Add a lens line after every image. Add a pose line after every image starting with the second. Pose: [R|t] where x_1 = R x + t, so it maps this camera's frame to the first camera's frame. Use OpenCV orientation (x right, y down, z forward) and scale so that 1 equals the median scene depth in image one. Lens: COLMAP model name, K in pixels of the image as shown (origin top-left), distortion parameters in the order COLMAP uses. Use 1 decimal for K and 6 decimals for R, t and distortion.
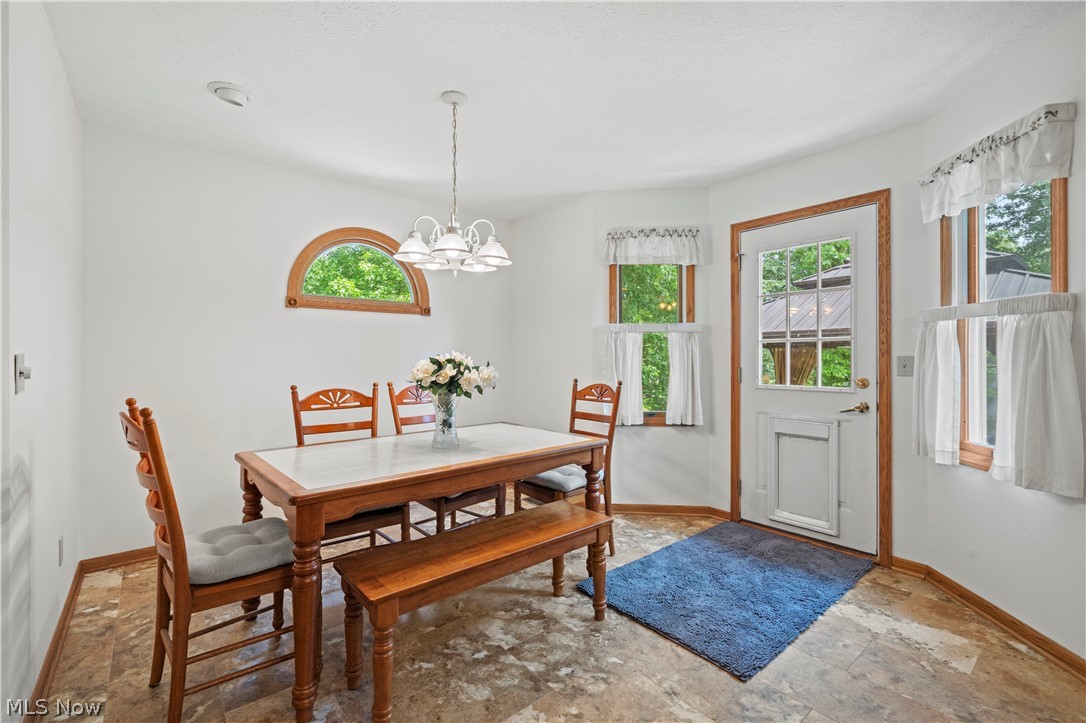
lens RADIAL K [[473.3, 0, 543.6], [0, 473.3, 358.3], [0, 0, 1]] dist [0.000935, 0.000474]
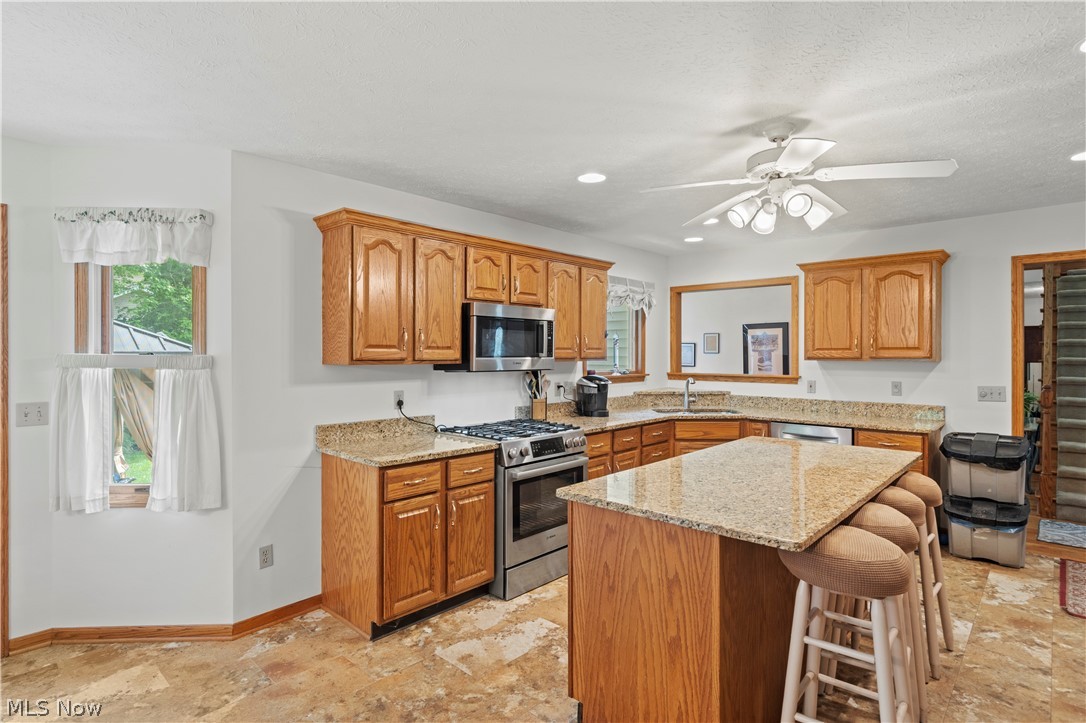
lens RADIAL K [[557.0, 0, 541.7], [0, 557.0, 353.9], [0, 0, 1]] dist [-0.000205, 0.000455]
pose [[-0.133290, -0.000423, 0.991077, -0.455596], [-0.001753, 0.999998, 0.000191, -0.115697], [-0.991075, -0.001712, -0.133291, 0.230225]]
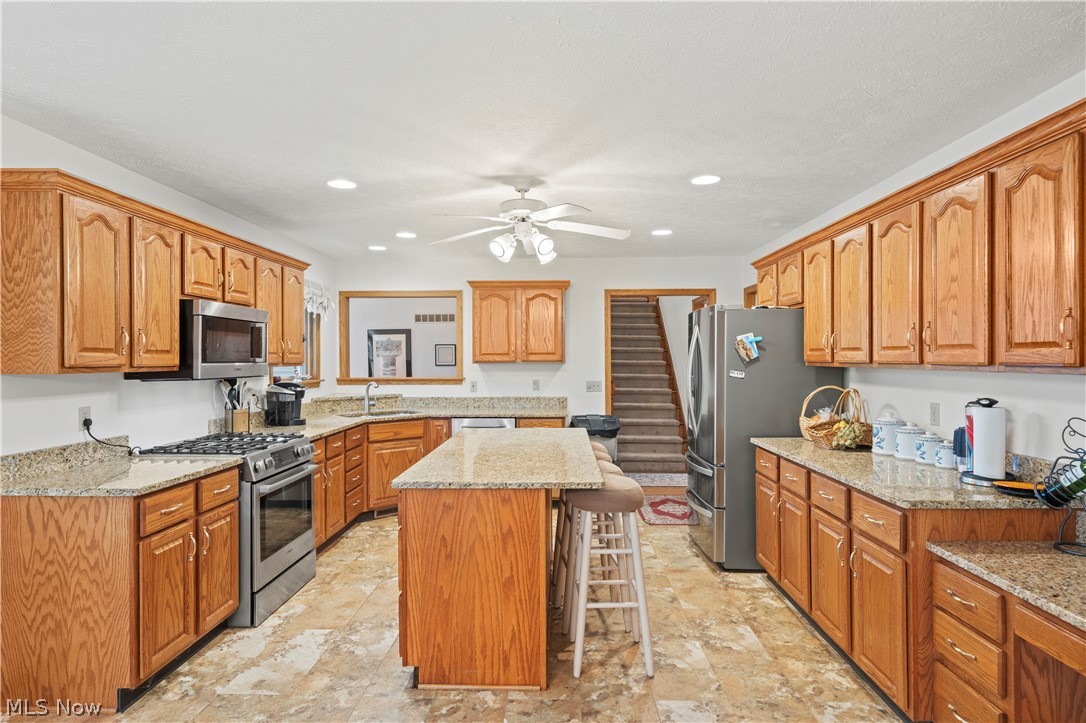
lens RADIAL K [[593.6, 0, 543.0], [0, 593.6, 361.5], [0, 0, 1]] dist [0.002518, 0.000110]
pose [[-0.752755, -0.000554, 0.658300, -0.460544], [0.002859, 0.999987, 0.004111, -0.112517], [-0.658294, 0.004977, -0.752744, 0.753906]]
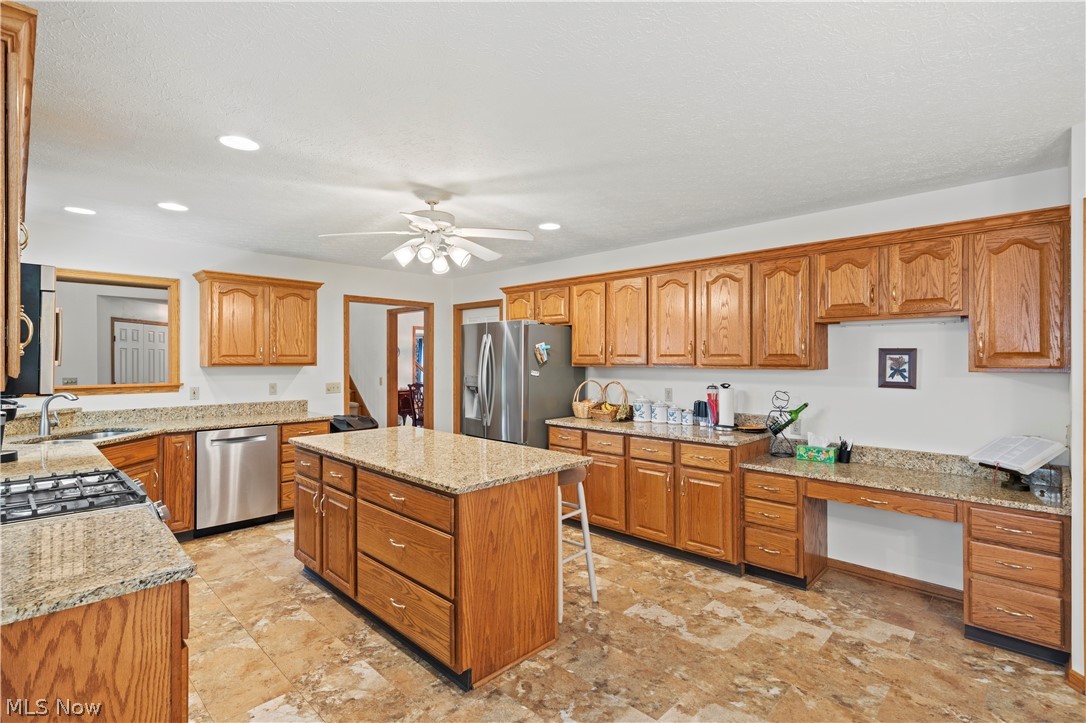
lens RADIAL K [[513.3, 0, 542.0], [0, 513.3, 358.6], [0, 0, 1]] dist [0.001167, 0.000184]
pose [[-0.994565, -0.000093, -0.104115, 0.475043], [0.000210, 0.999996, -0.002895, -0.117710], [0.104115, -0.002901, -0.994561, 1.072410]]
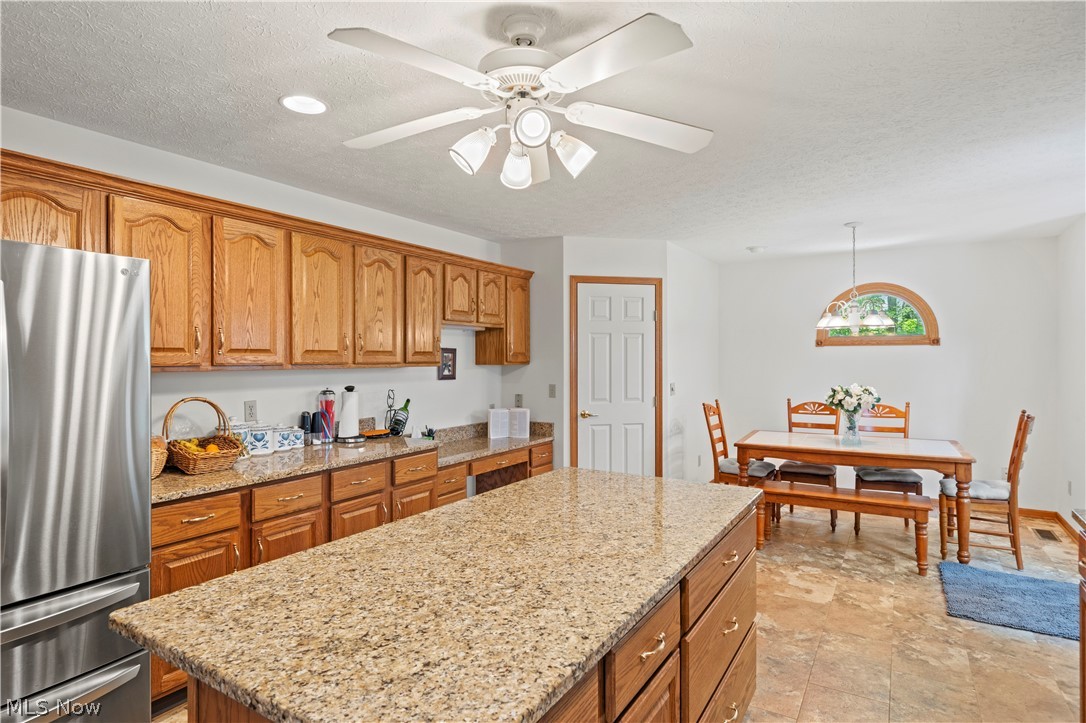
lens RADIAL K [[583.4, 0, 543.0], [0, 583.4, 361.5], [0, 0, 1]] dist [-0.000318, 0.000082]
pose [[0.322084, 0.006796, -0.946687, 1.438337], [0.003844, 0.999957, 0.008486, -0.119351], [0.946703, -0.006372, 0.322043, -0.665566]]
